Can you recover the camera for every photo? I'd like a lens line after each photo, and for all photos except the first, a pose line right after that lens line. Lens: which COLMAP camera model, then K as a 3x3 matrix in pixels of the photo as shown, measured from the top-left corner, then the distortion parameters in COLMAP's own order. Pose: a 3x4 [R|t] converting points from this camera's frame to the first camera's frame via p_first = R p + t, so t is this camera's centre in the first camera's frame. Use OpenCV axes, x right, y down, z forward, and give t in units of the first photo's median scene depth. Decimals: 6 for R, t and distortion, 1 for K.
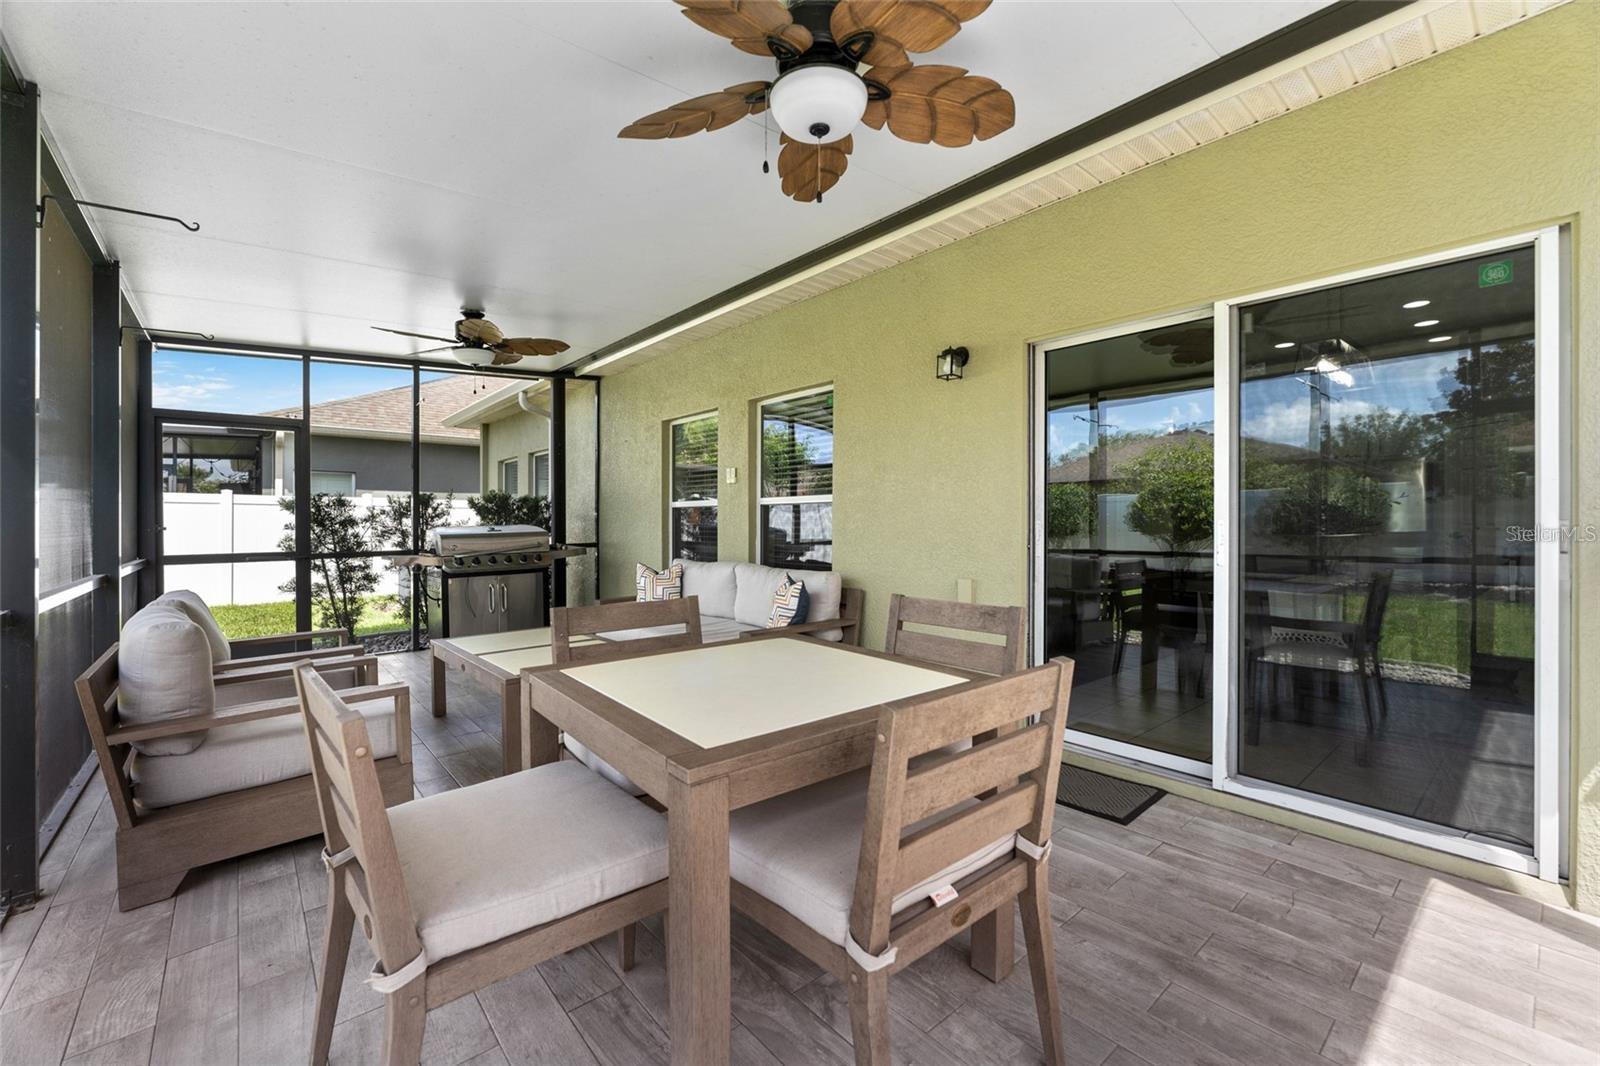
lens RADIAL K [[655.4, 0, 792.9], [0, 655.4, 522.6], [0, 0, 1]] dist [-0.002107, -0.000193]
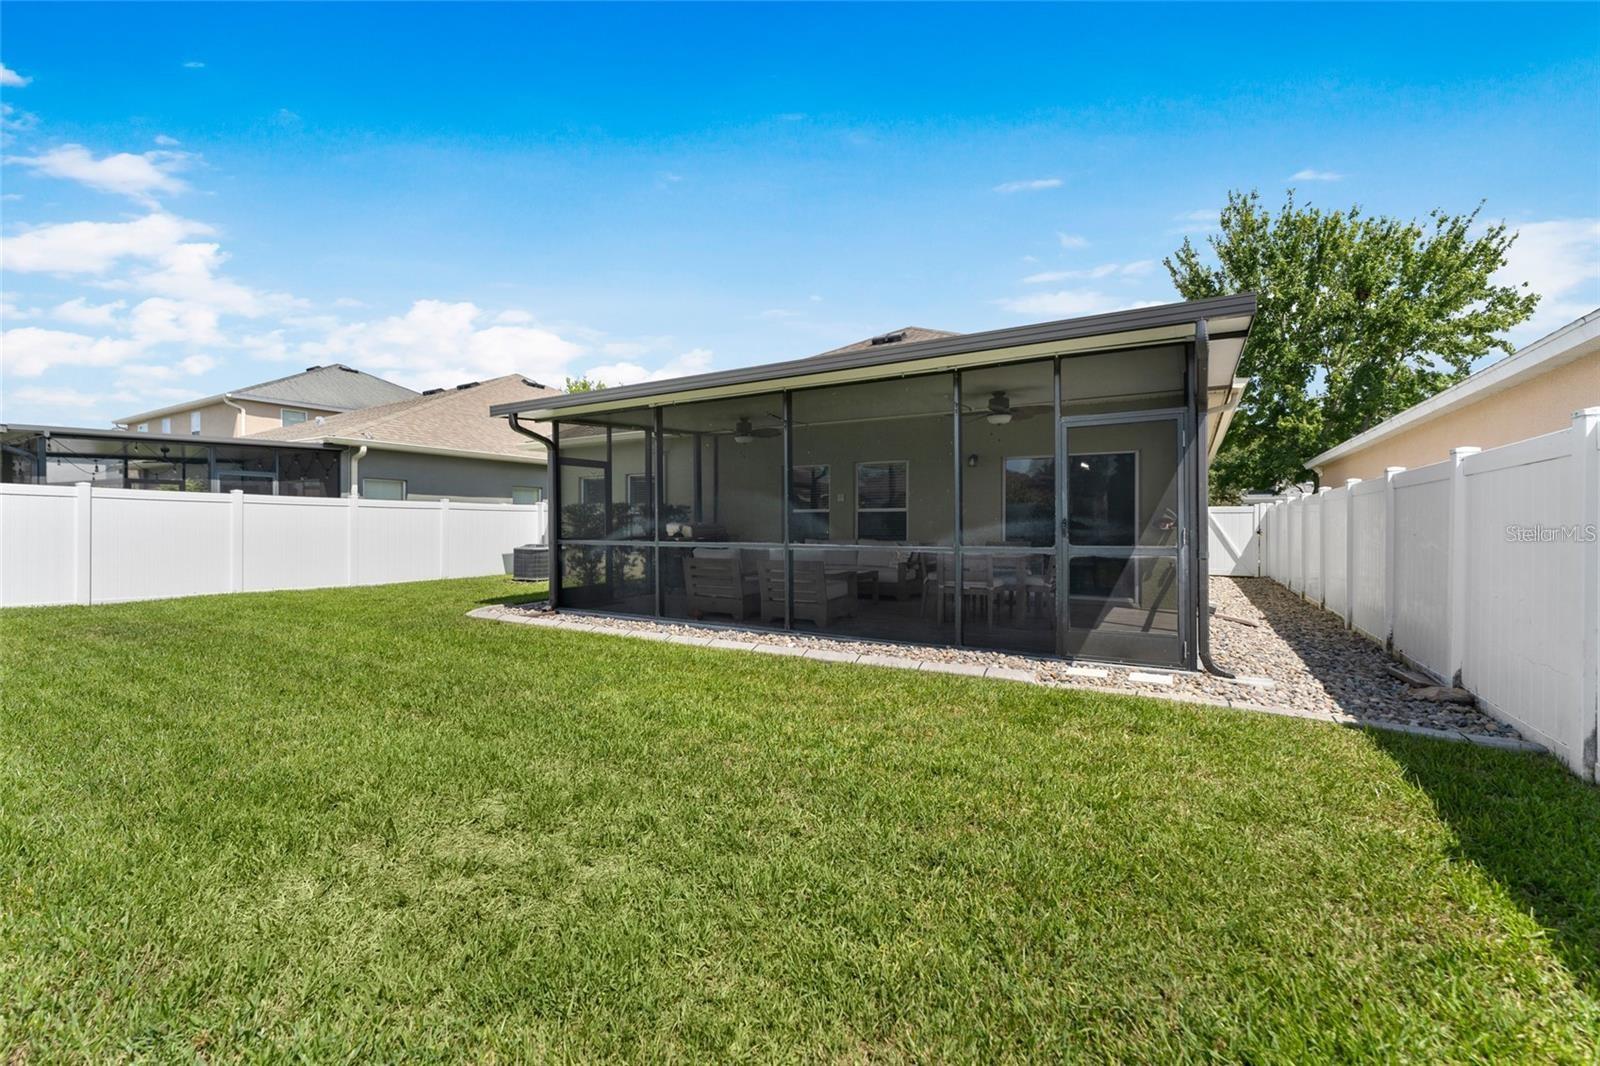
lens RADIAL K [[655.4, 0, 792.9], [0, 655.4, 522.6], [0, 0, 1]] dist [-0.002107, -0.000193]
pose [[0.946246, 0.005071, 0.323409, -1.067983], [-0.002419, 0.999960, -0.008602, 0.029913], [-0.323440, 0.007358, 0.946220, -1.051352]]
